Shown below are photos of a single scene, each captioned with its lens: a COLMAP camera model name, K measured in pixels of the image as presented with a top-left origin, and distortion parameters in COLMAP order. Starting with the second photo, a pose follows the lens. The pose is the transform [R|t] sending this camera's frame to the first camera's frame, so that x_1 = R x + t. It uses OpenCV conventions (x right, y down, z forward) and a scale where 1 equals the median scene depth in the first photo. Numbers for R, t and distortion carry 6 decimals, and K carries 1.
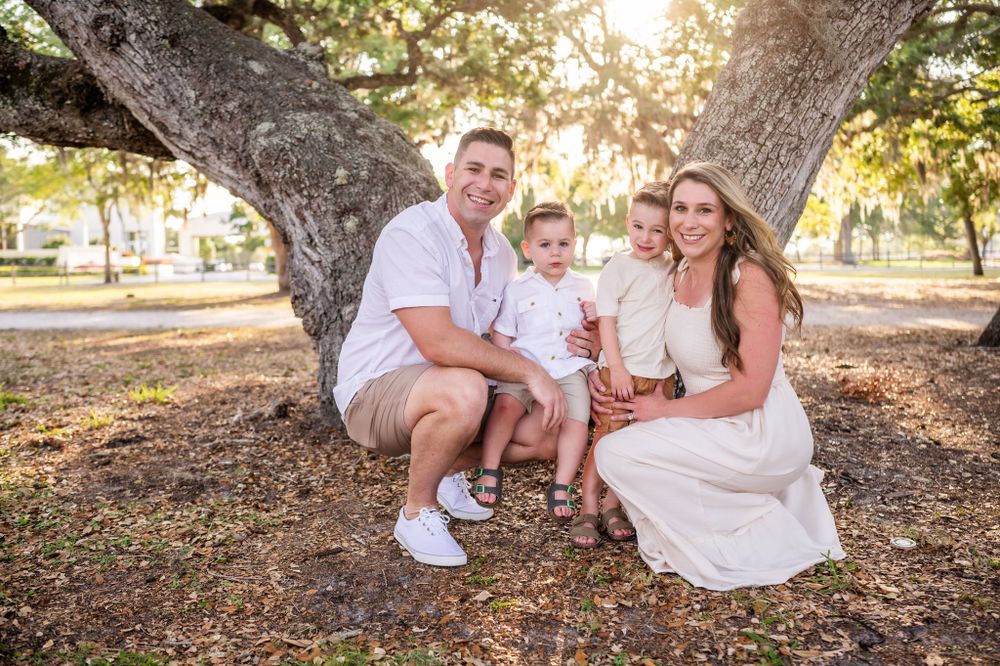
lens RADIAL K [[933.9, 0, 500.0], [0, 933.9, 333.0], [0, 0, 1]] dist [0.002756, 0.002308]
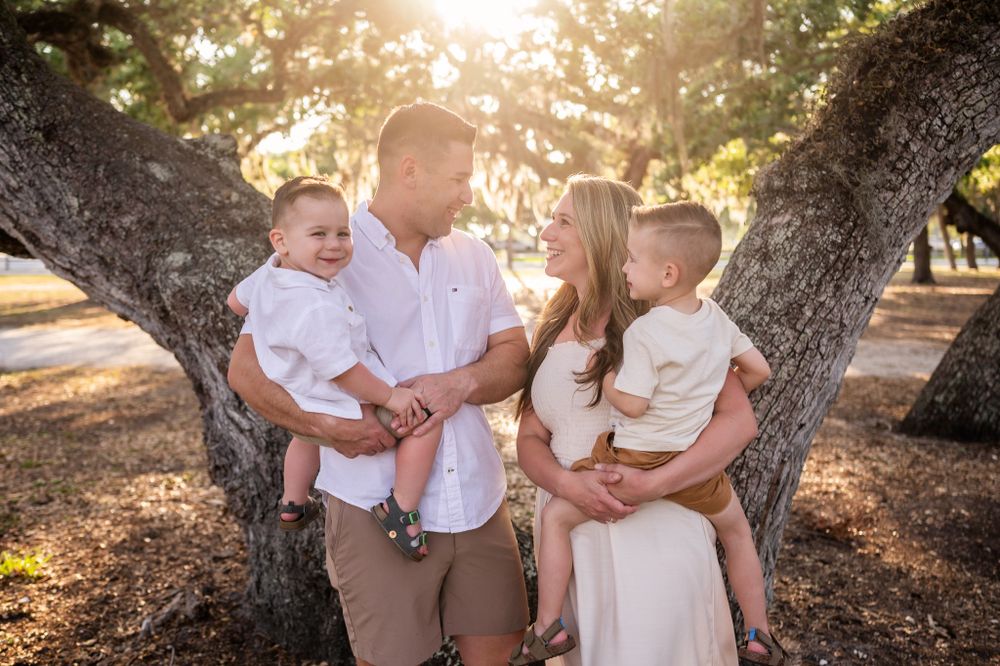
lens RADIAL K [[966.5, 0, 498.4], [0, 966.5, 345.1], [0, 0, 1]] dist [-0.000254, 0.003530]
pose [[0.986124, 0.002416, 0.165991, -0.114821], [-0.006944, 0.999619, 0.026702, -0.166863], [-0.165864, -0.027484, 0.985766, 0.127599]]
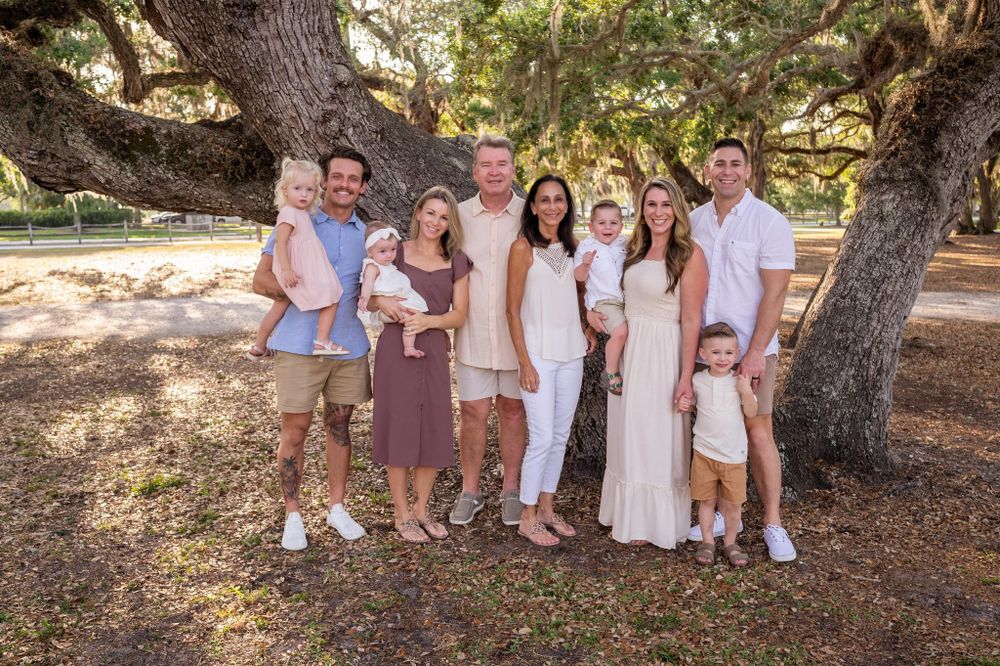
lens RADIAL K [[933.9, 0, 500.0], [0, 933.9, 333.0], [0, 0, 1]] dist [0.002756, 0.002308]
pose [[0.885950, -0.052025, 0.460854, -0.781695], [0.028628, 0.997928, 0.057621, -0.152812], [-0.462897, -0.037856, 0.885603, -0.022276]]
